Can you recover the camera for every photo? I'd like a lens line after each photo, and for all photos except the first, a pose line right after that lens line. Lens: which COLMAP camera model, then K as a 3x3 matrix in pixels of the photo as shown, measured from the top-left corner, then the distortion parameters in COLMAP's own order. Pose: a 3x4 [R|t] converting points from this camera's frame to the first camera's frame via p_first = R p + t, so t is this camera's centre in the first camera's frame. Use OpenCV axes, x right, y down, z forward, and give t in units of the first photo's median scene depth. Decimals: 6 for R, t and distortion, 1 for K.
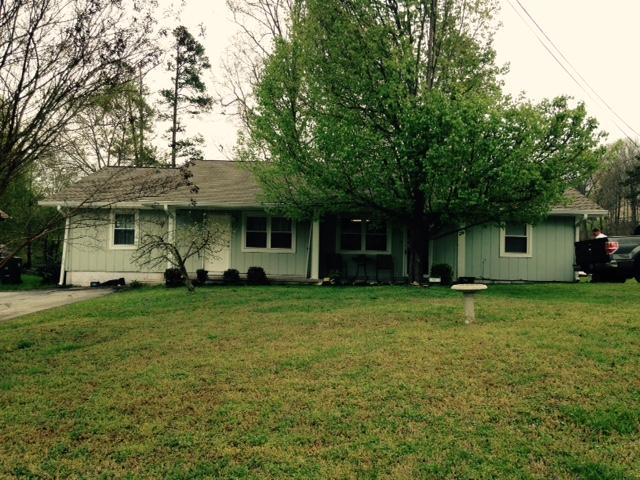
lens RADIAL K [[511.0, 0, 310.8], [0, 511.0, 239.9], [0, 0, 1]] dist [0.061579, -0.002688]
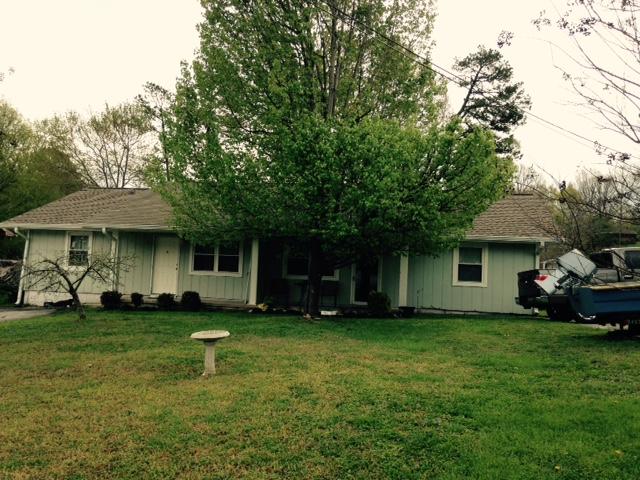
lens RADIAL K [[511.0, 0, 310.8], [0, 511.0, 239.9], [0, 0, 1]] dist [0.061579, -0.002688]
pose [[0.992444, 0.010656, -0.122232, 0.226149], [-0.014331, 0.999470, -0.029228, -0.019175], [0.121855, 0.030758, 0.992071, 0.045766]]
